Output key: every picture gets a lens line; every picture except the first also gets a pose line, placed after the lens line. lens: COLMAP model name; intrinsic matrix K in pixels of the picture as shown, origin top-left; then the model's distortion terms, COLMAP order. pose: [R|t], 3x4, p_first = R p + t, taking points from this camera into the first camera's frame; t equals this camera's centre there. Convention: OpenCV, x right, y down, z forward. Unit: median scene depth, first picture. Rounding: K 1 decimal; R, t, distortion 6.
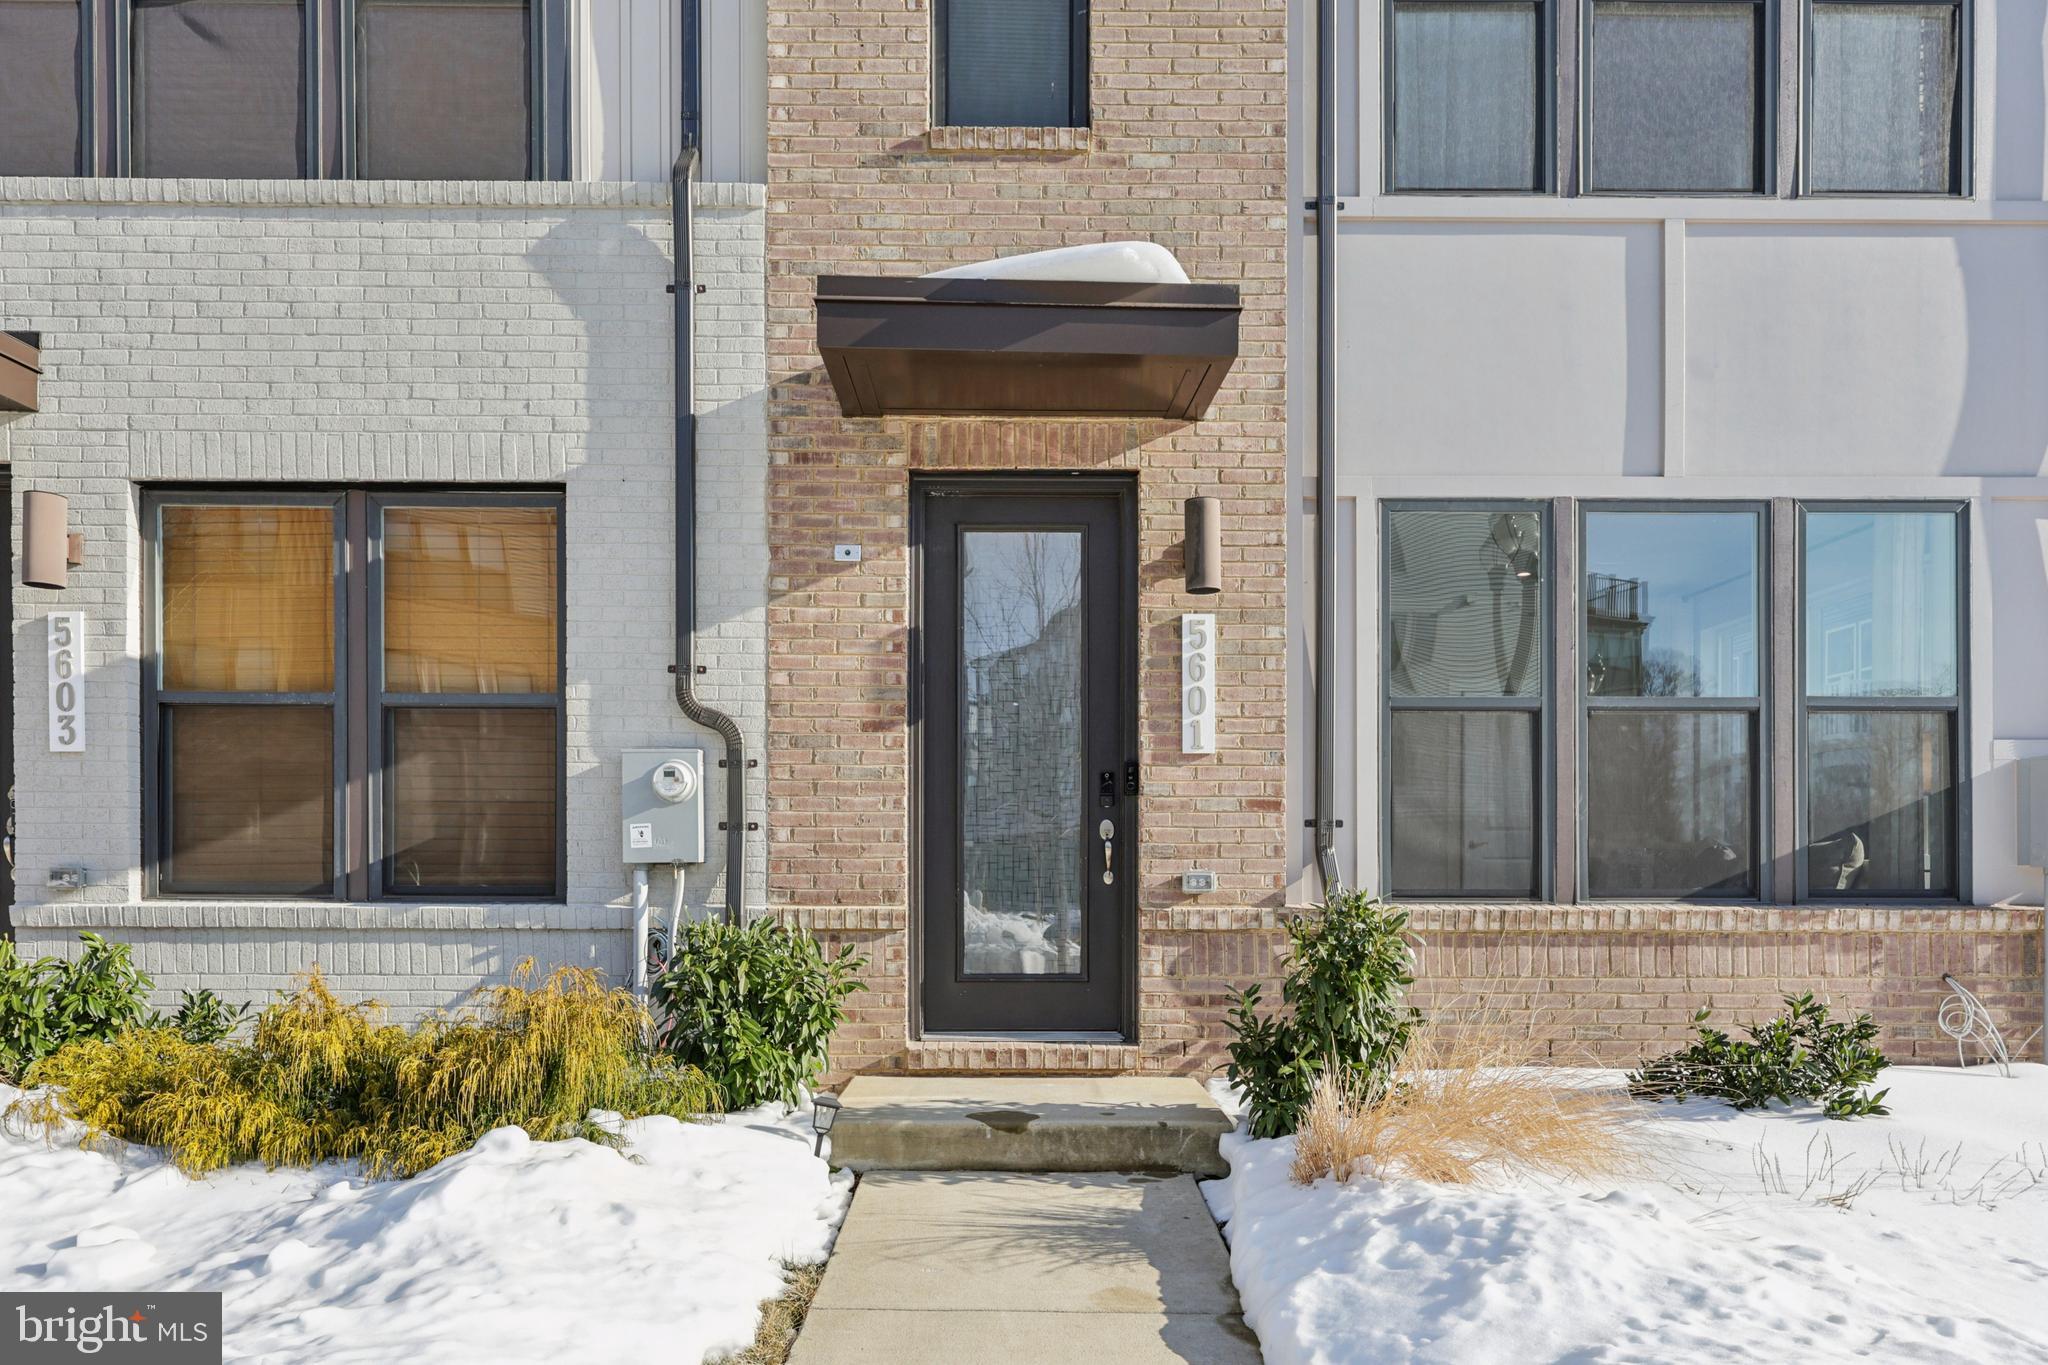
lens RADIAL K [[1246.3, 0, 1024.0], [0, 1246.3, 682.5], [0, 0, 1]] dist [0.000714, 0.000623]
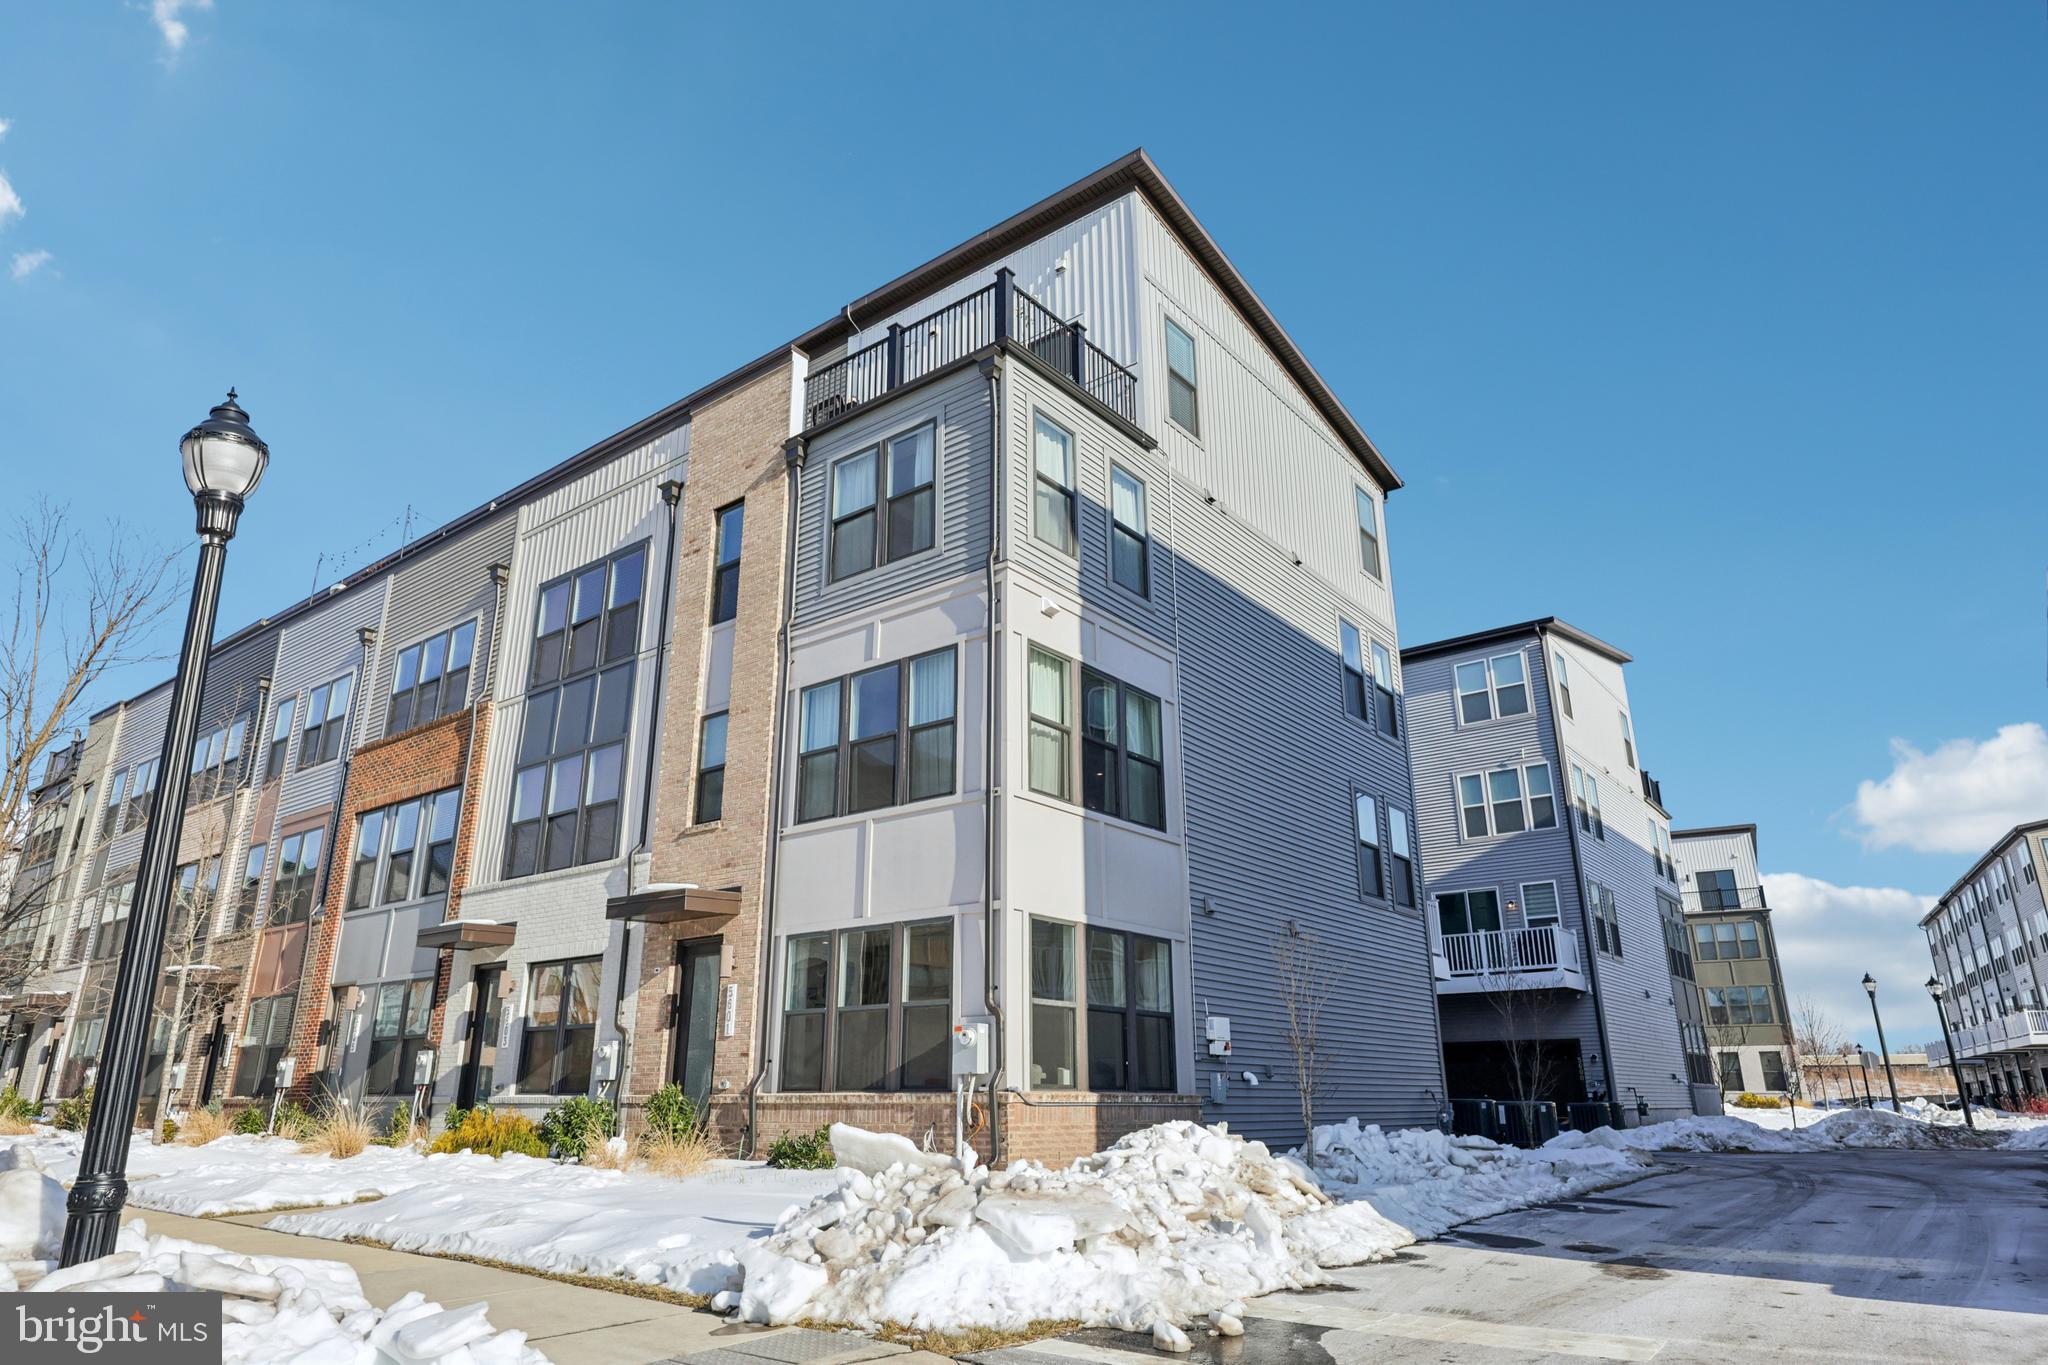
lens RADIAL K [[1246.3, 0, 1024.0], [0, 1246.3, 682.5], [0, 0, 1]] dist [0.000714, 0.000623]
pose [[0.776173, -0.206542, -0.595732, 2.450174], [-0.004453, 0.943006, -0.332745, 0.235362], [0.630505, 0.260920, 0.731016, -0.807855]]
